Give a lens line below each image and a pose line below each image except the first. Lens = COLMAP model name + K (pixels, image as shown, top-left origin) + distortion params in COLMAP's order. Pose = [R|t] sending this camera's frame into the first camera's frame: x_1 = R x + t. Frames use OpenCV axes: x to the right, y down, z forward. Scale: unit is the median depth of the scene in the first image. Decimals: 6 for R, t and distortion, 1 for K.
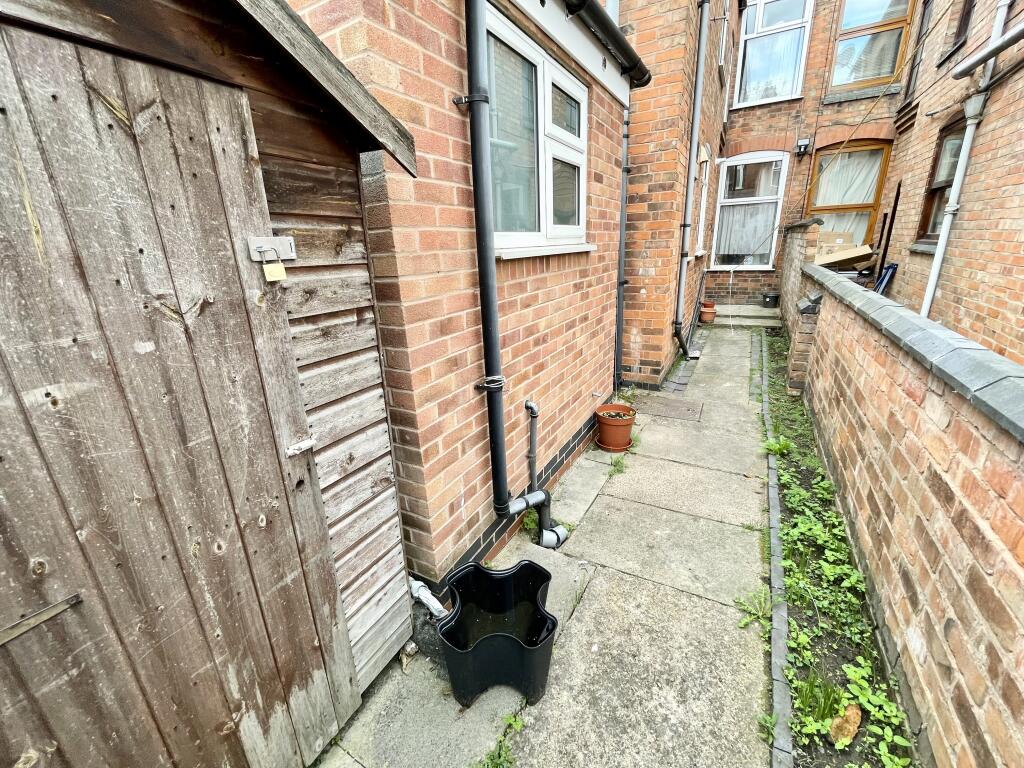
lens RADIAL K [[413.4, 0, 510.7], [0, 413.4, 379.6], [0, 0, 1]] dist [0.000990, 0.000072]
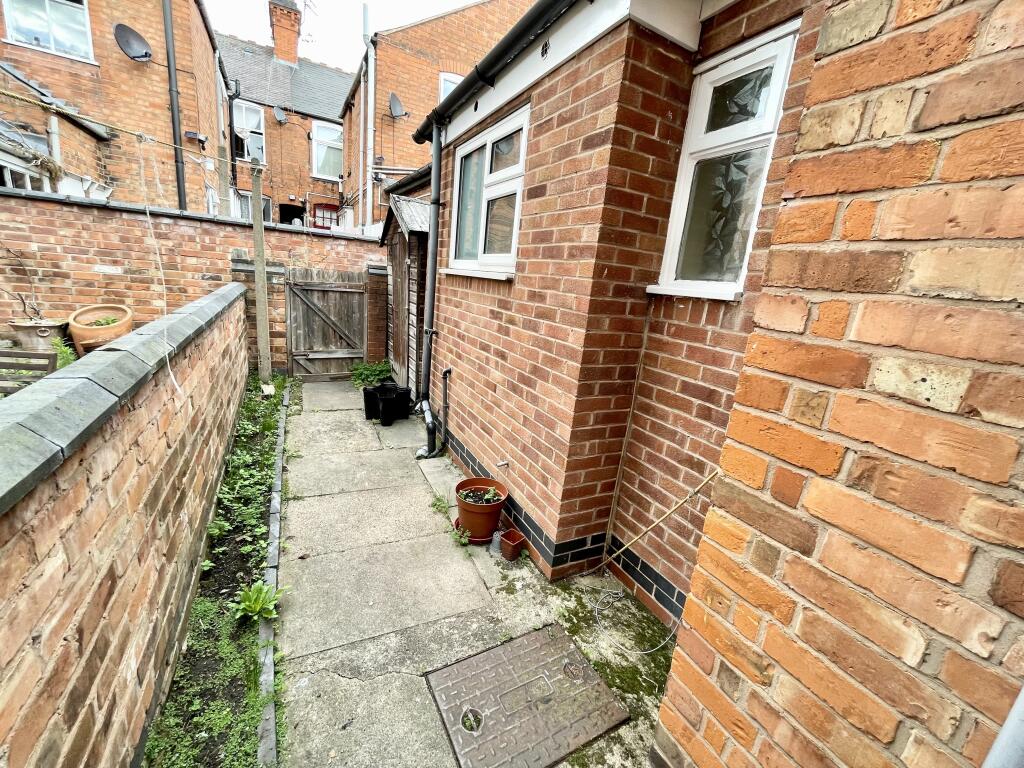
lens RADIAL K [[413.4, 0, 511.6], [0, 413.4, 380.9], [0, 0, 1]] dist [0.000990, 0.000072]
pose [[-0.546006, 0.189334, -0.816107, 1.037579], [-0.332150, 0.845378, 0.418345, -0.551593], [0.769125, 0.499489, -0.398694, 1.608797]]
